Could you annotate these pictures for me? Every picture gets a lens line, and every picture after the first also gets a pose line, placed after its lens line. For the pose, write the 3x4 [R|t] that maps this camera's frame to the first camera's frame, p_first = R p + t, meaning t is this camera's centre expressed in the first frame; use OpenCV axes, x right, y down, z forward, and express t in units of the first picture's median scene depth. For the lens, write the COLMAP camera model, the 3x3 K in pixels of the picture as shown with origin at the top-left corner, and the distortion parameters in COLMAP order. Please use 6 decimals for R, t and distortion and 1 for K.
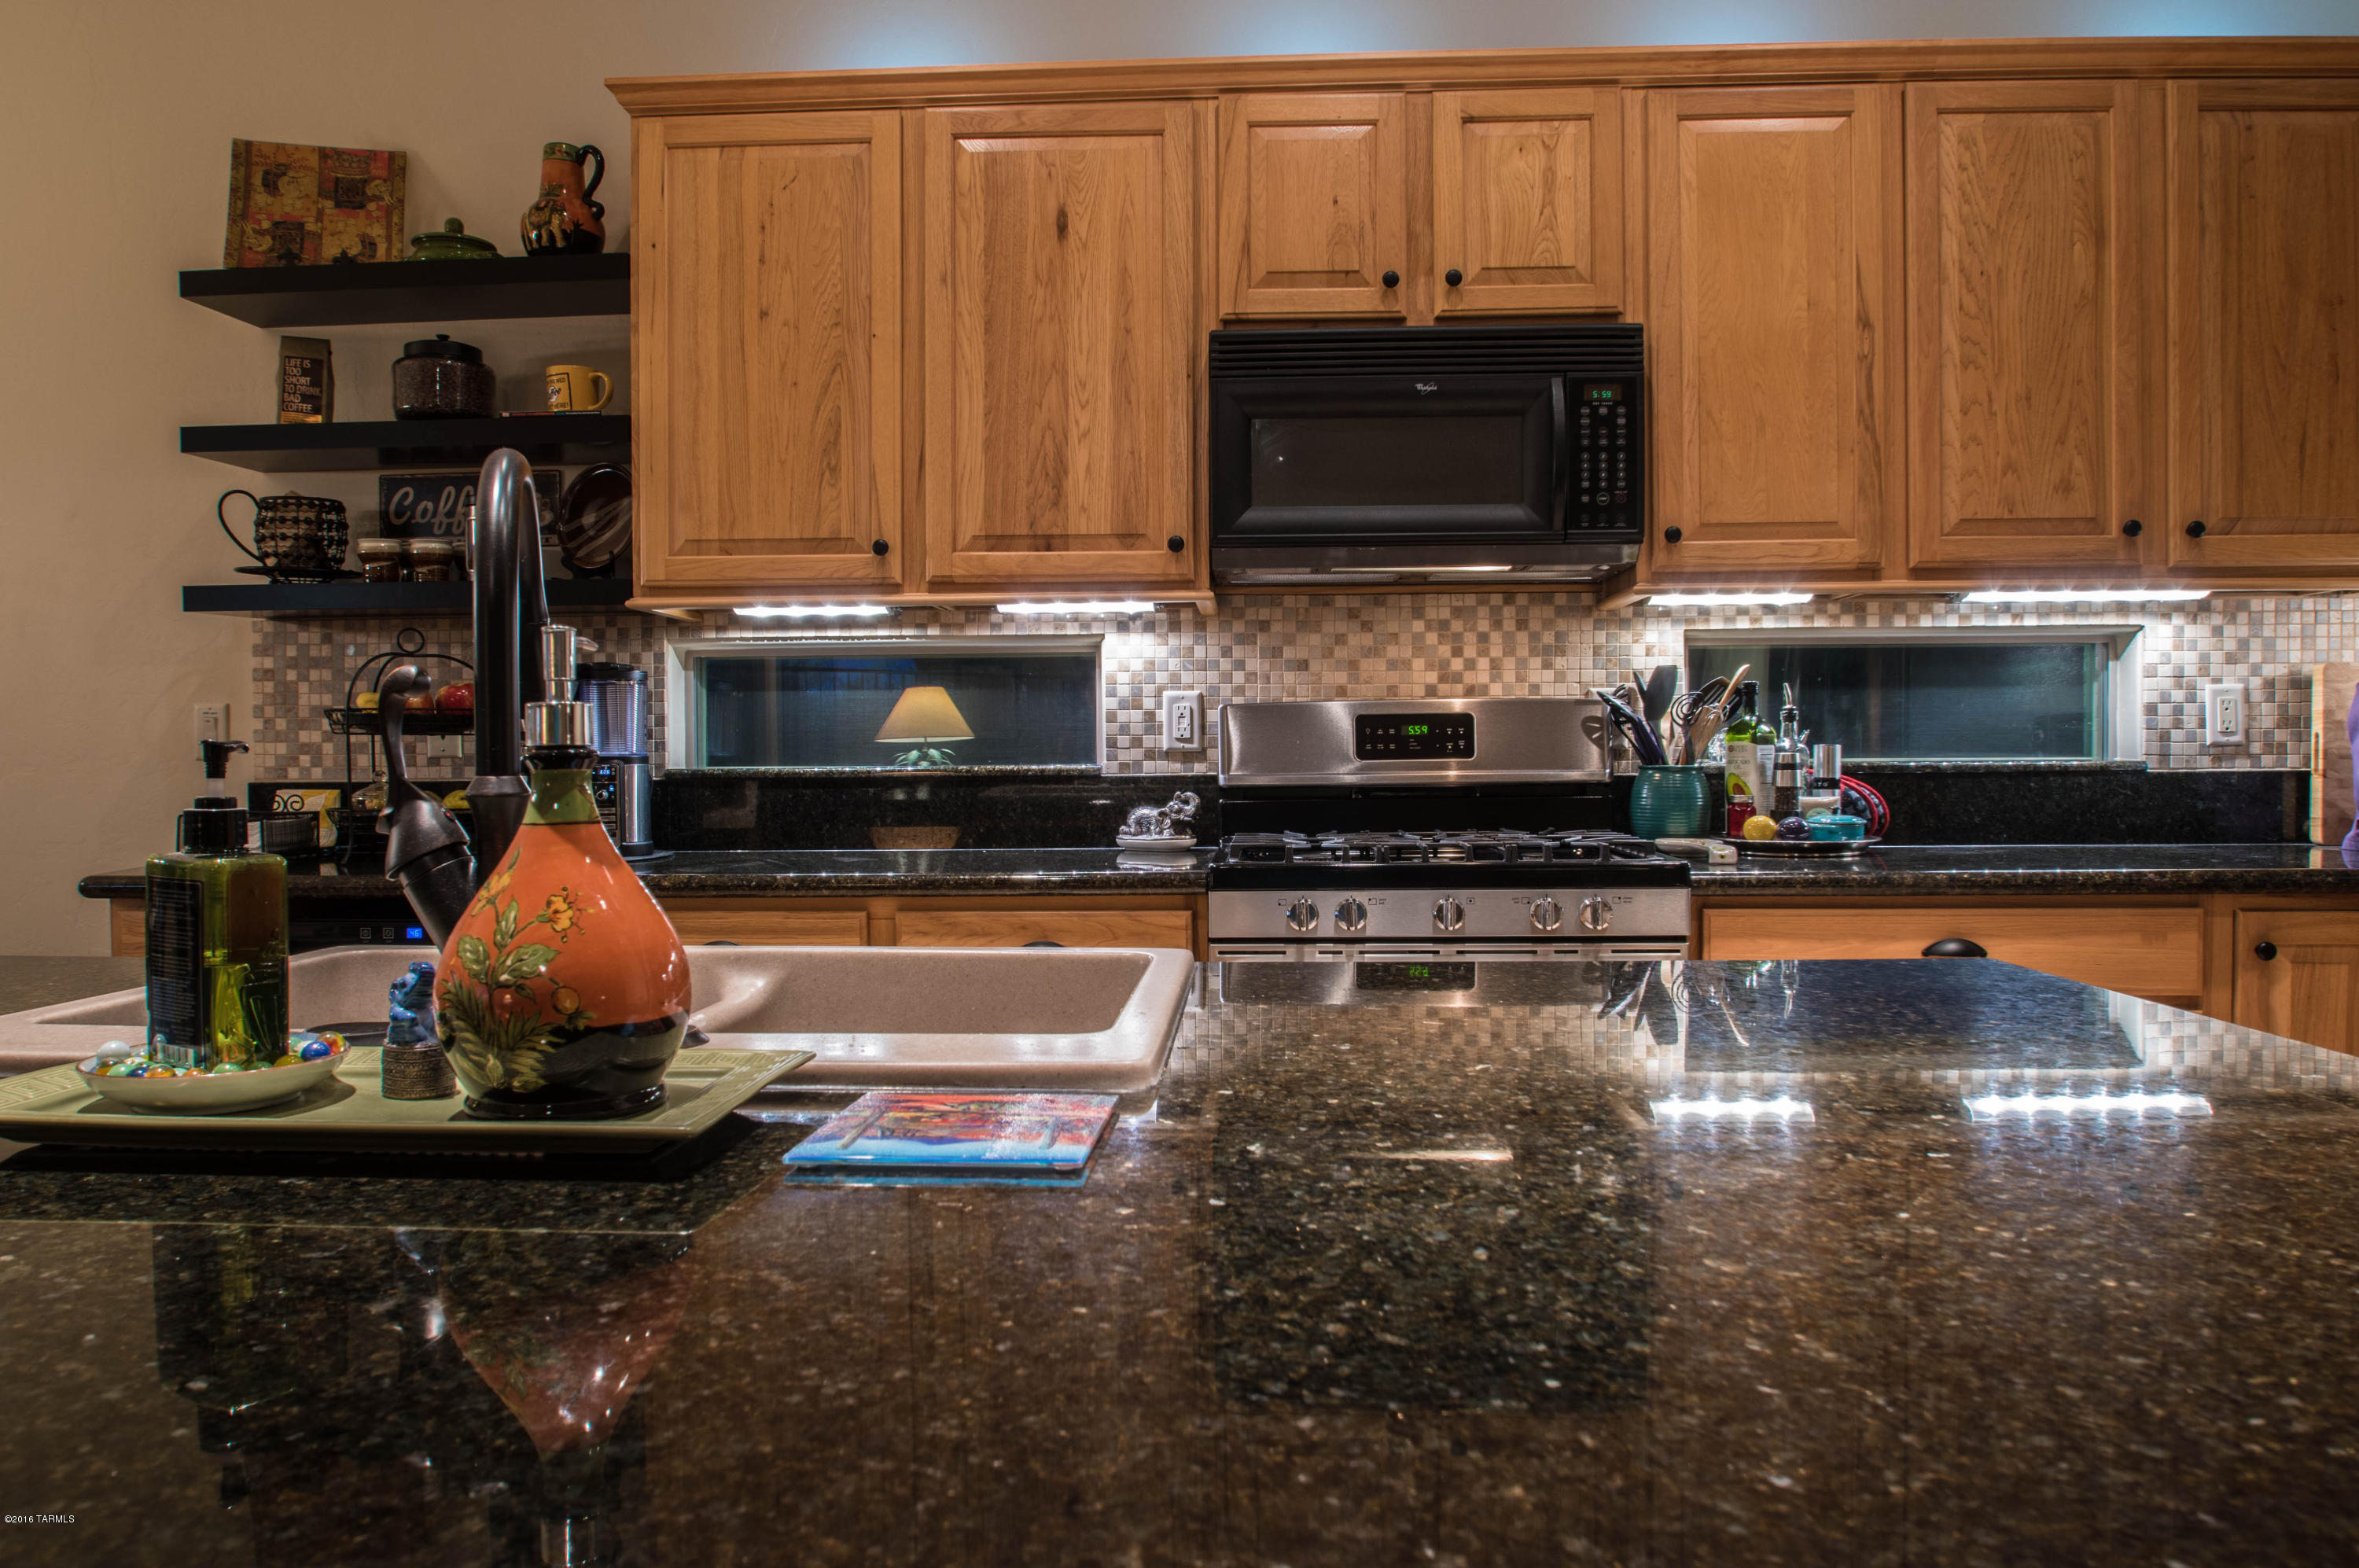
lens RADIAL K [[1571.8, 0, 1179.5], [0, 1571.8, 784.0], [0, 0, 1]] dist [-0.035691, -0.000050]
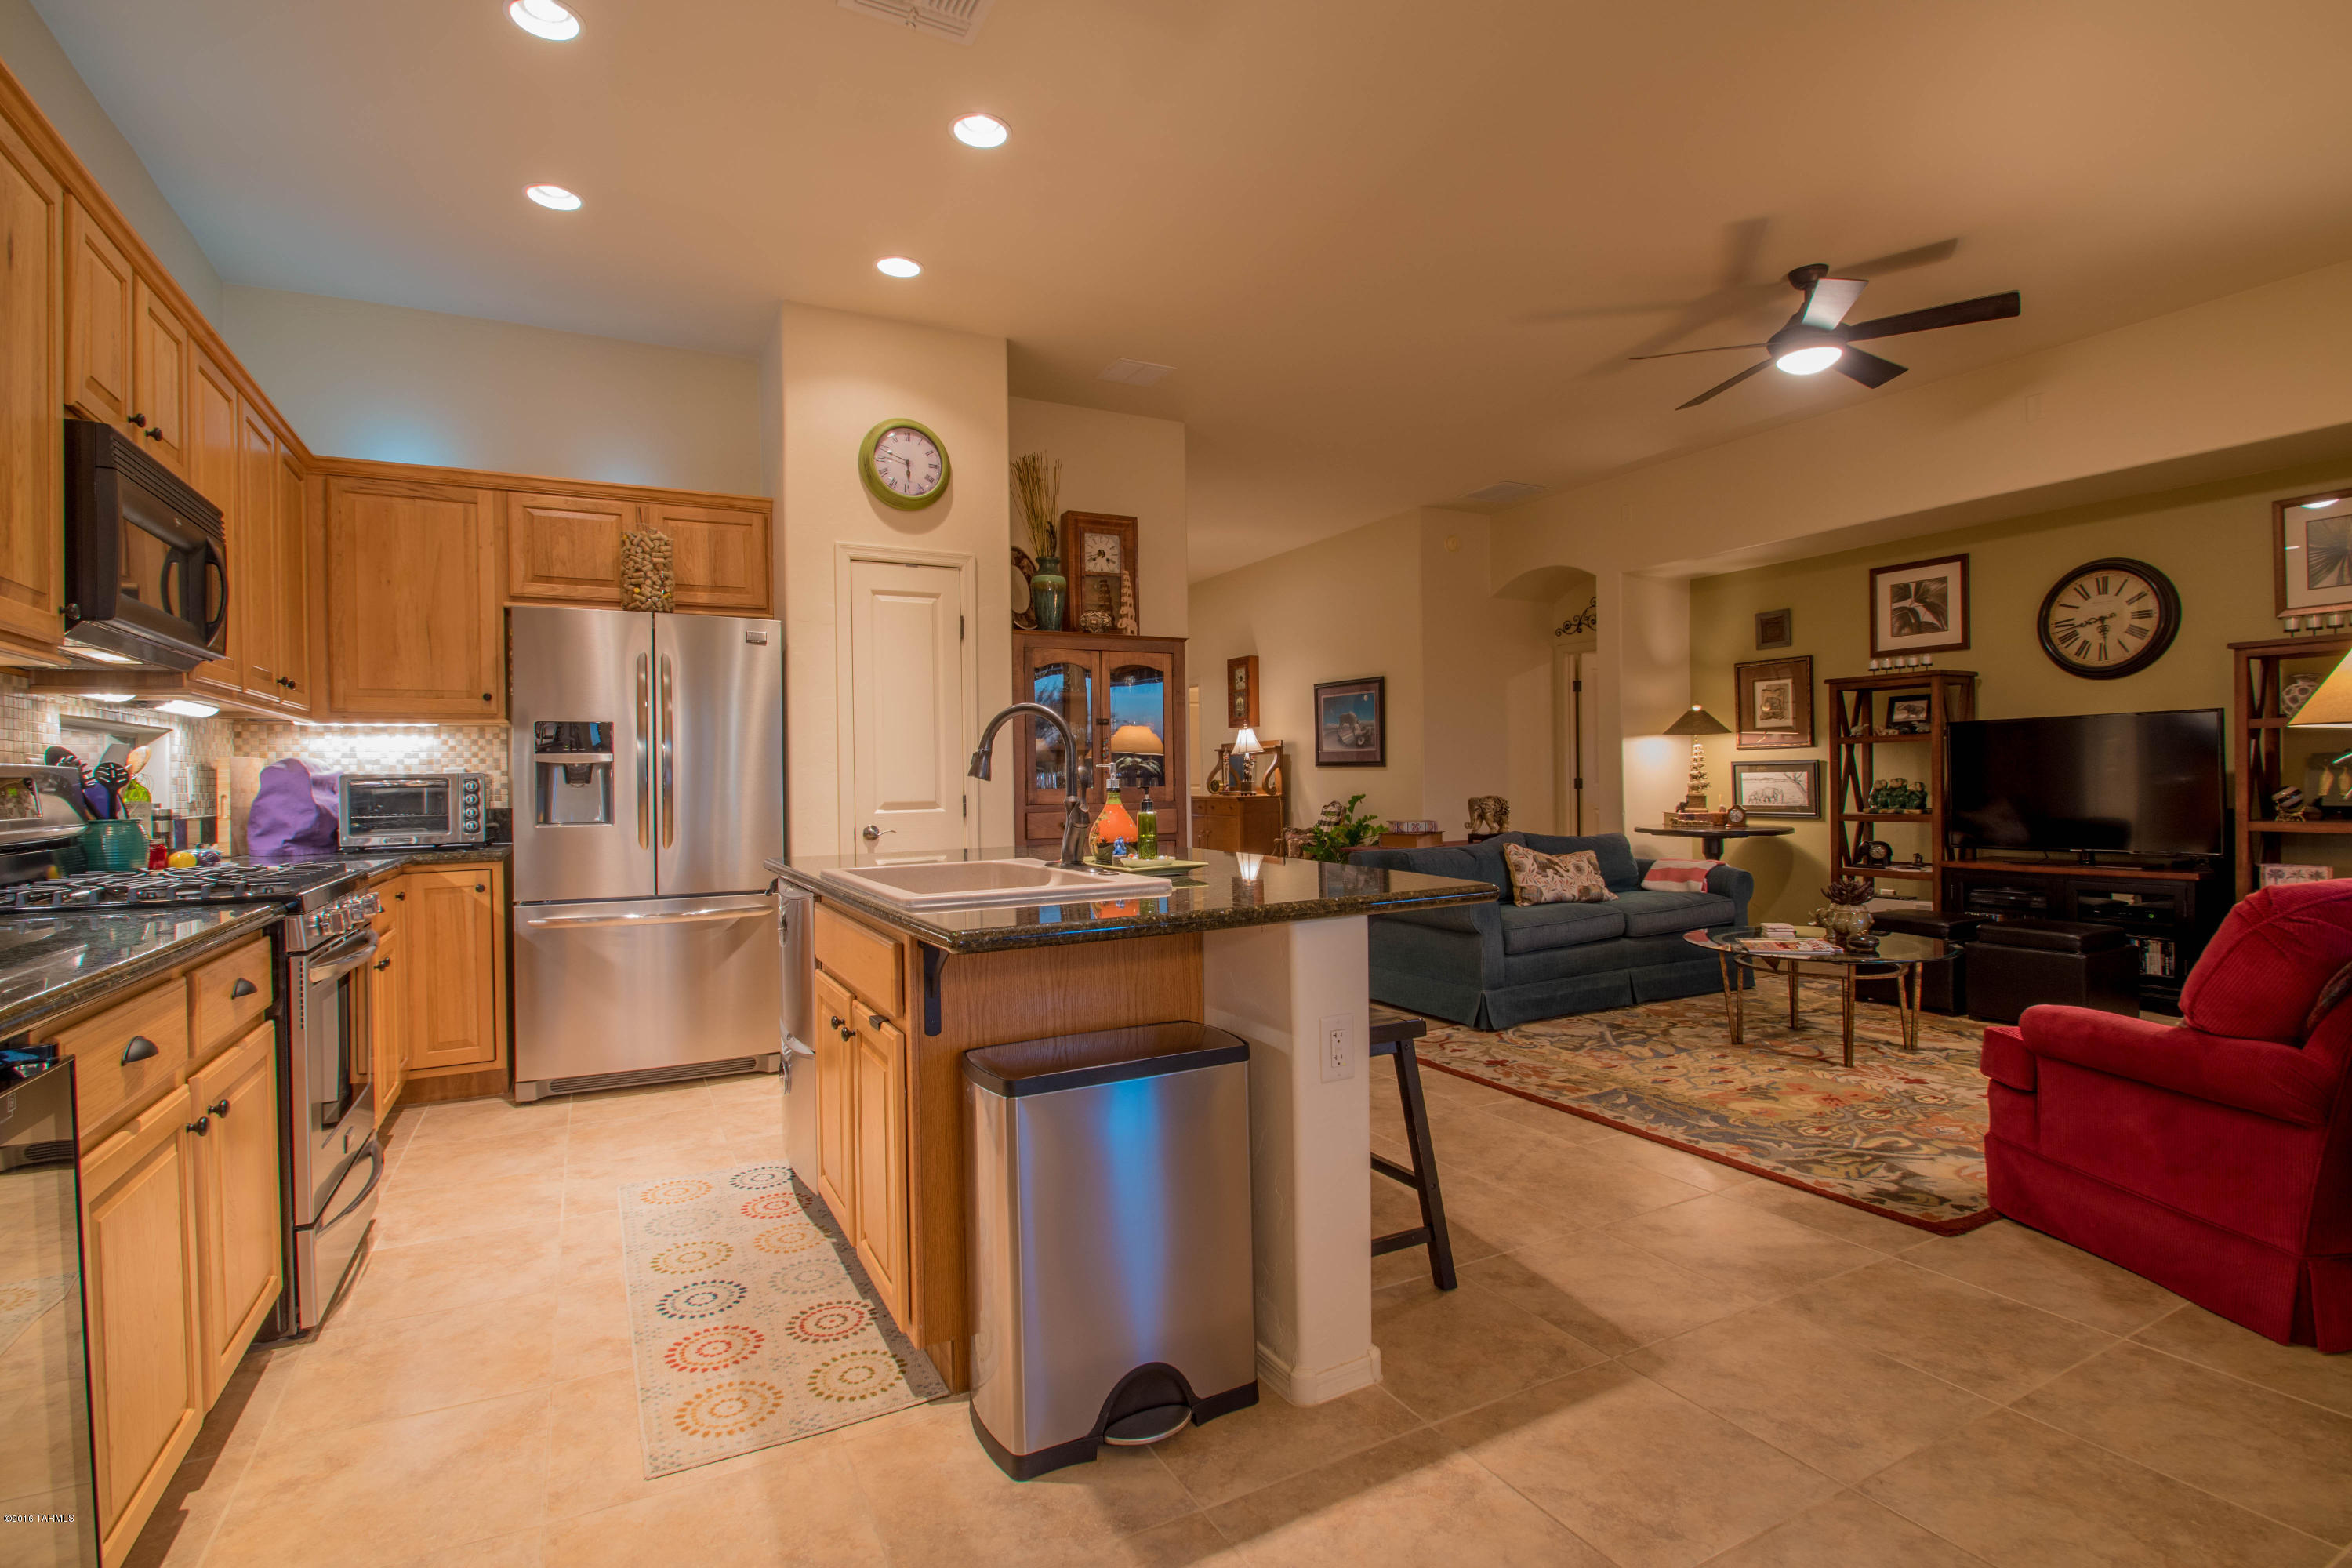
lens RADIAL K [[1105.4, 0, 1168.5], [0, 1105.4, 784.5], [0, 0, 1]] dist [0.001421, -0.013406]
pose [[-0.510729, 0.010657, 0.859676, -0.884941], [0.037482, 0.999248, 0.009880, -0.016474], [-0.858924, 0.037268, -0.510745, 0.671745]]
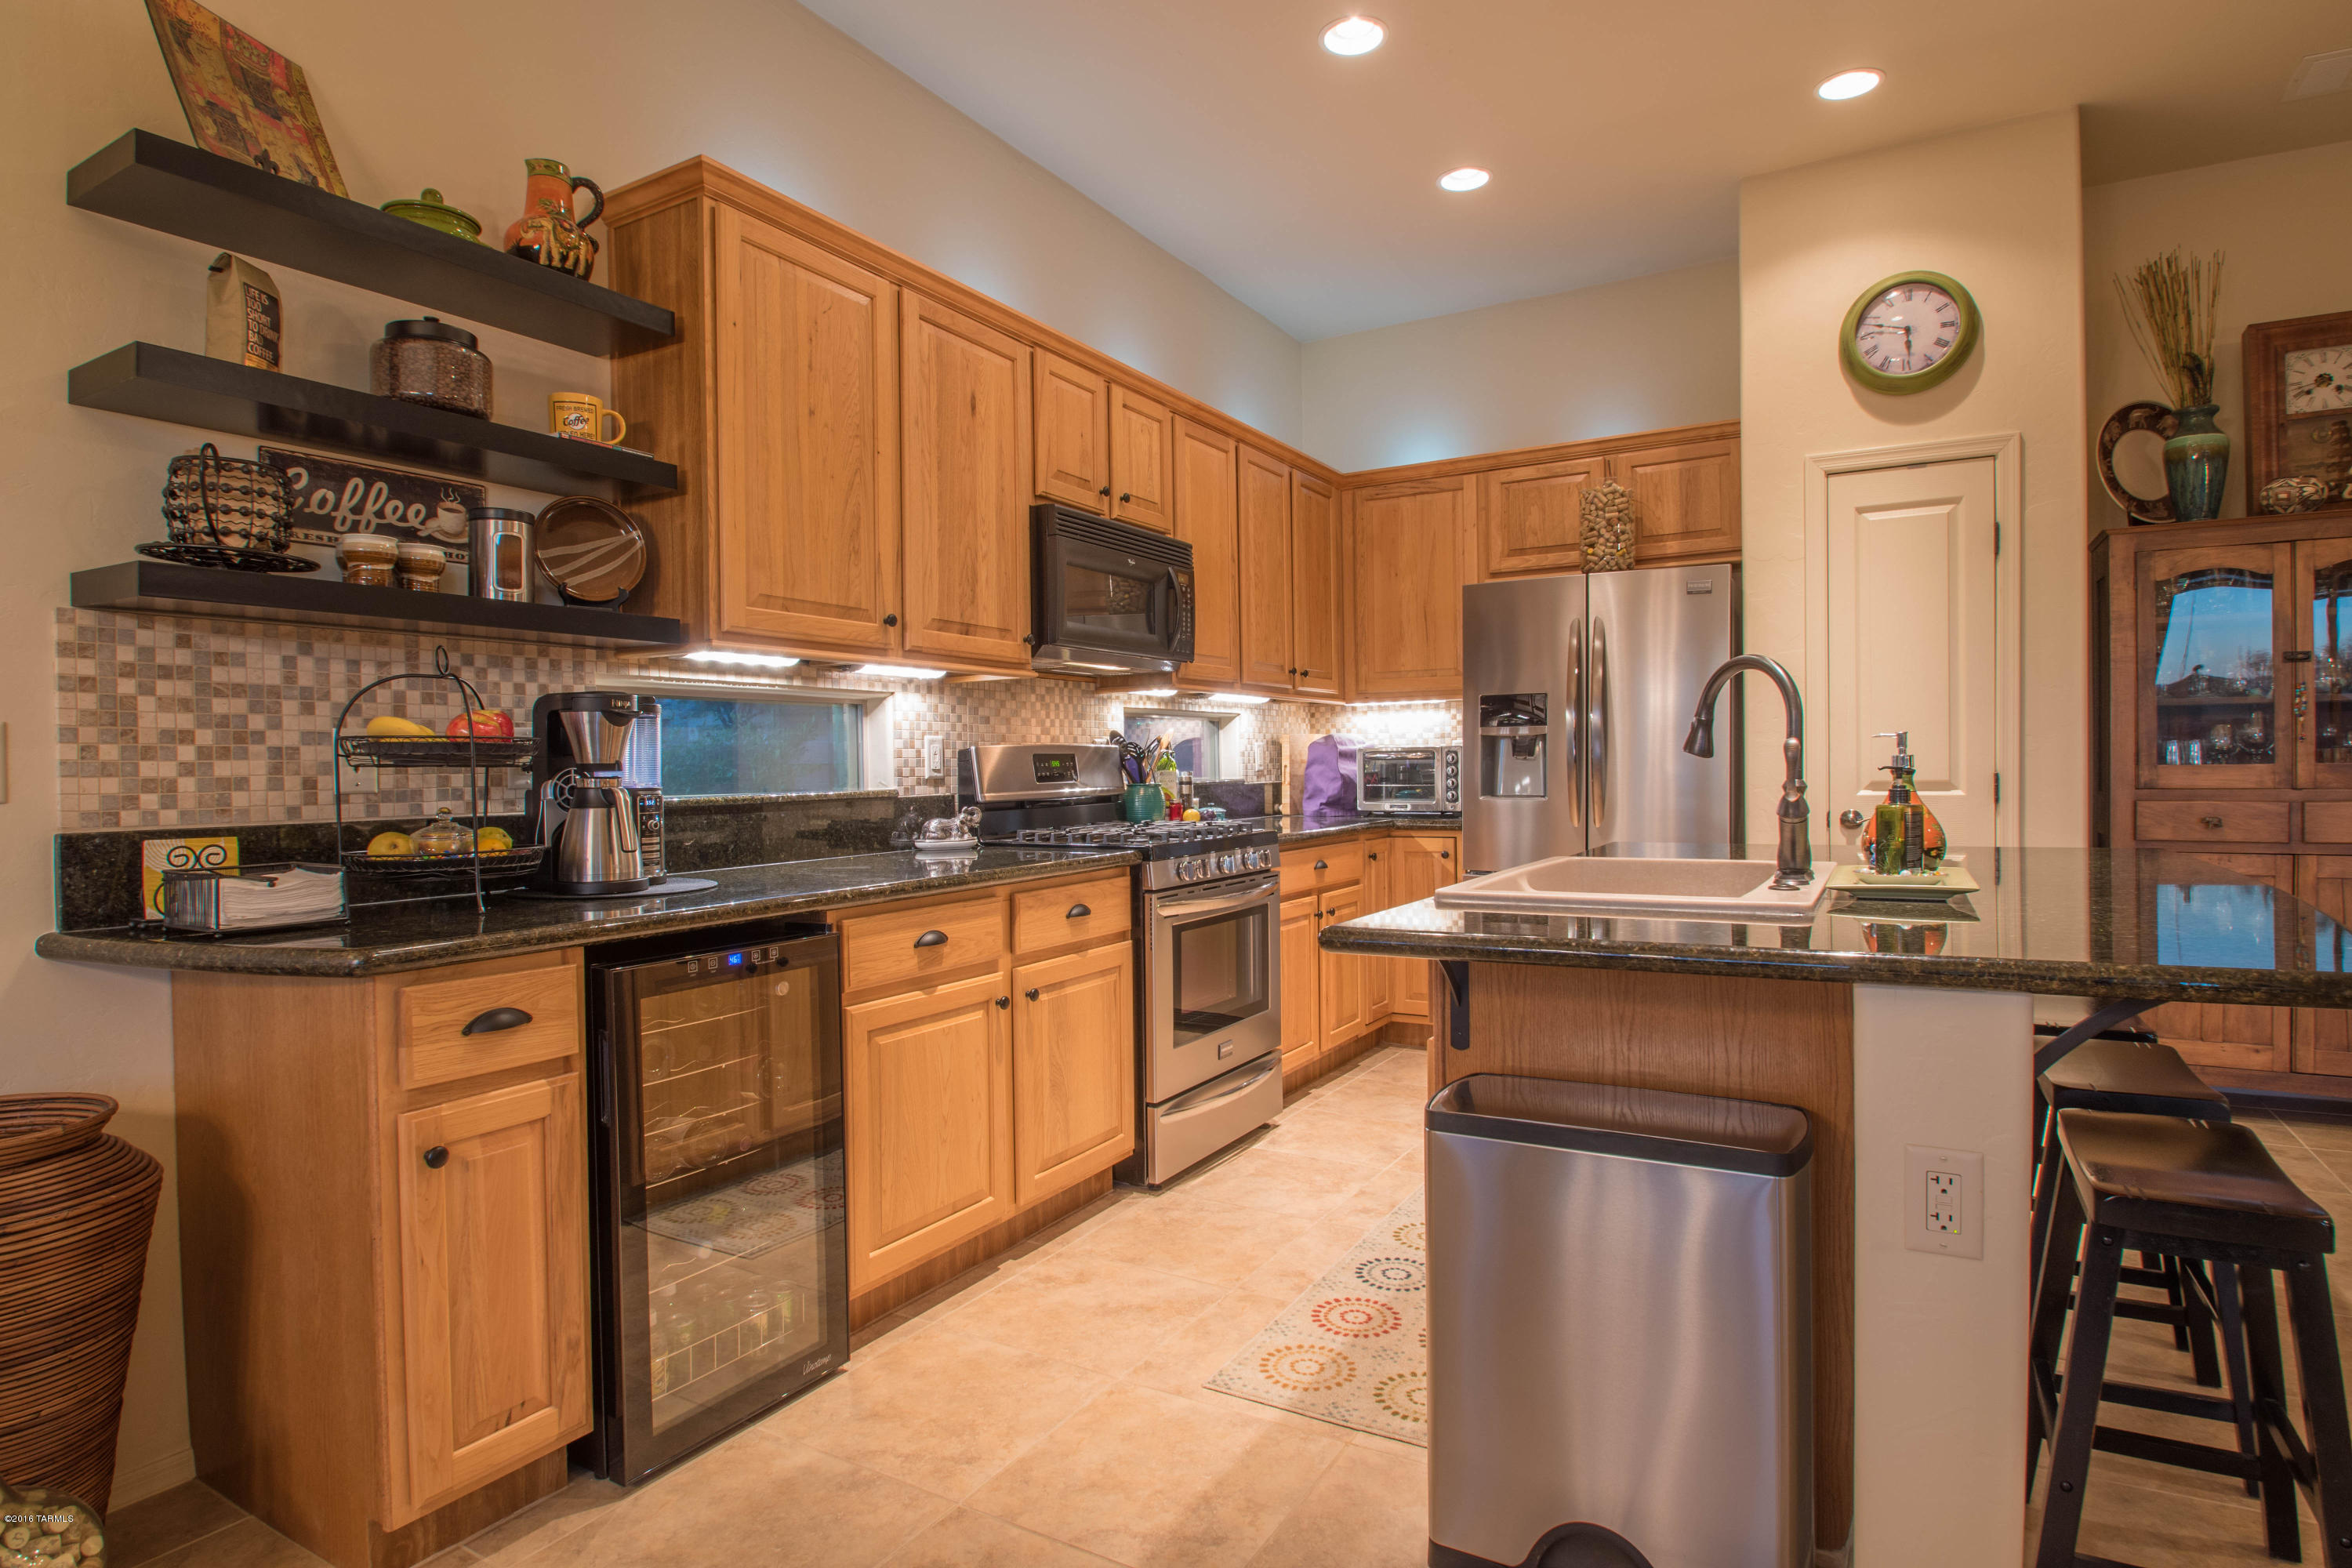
lens RADIAL K [[1251.2, 0, 1176.0], [0, 1251.2, 784.0], [0, 0, 1]] dist [-0.021357, -0.001313]
pose [[0.458996, -0.012457, 0.888351, -0.894200], [0.029181, 0.999574, -0.001060, -0.008634], [-0.887959, 0.026409, 0.459164, 0.297389]]
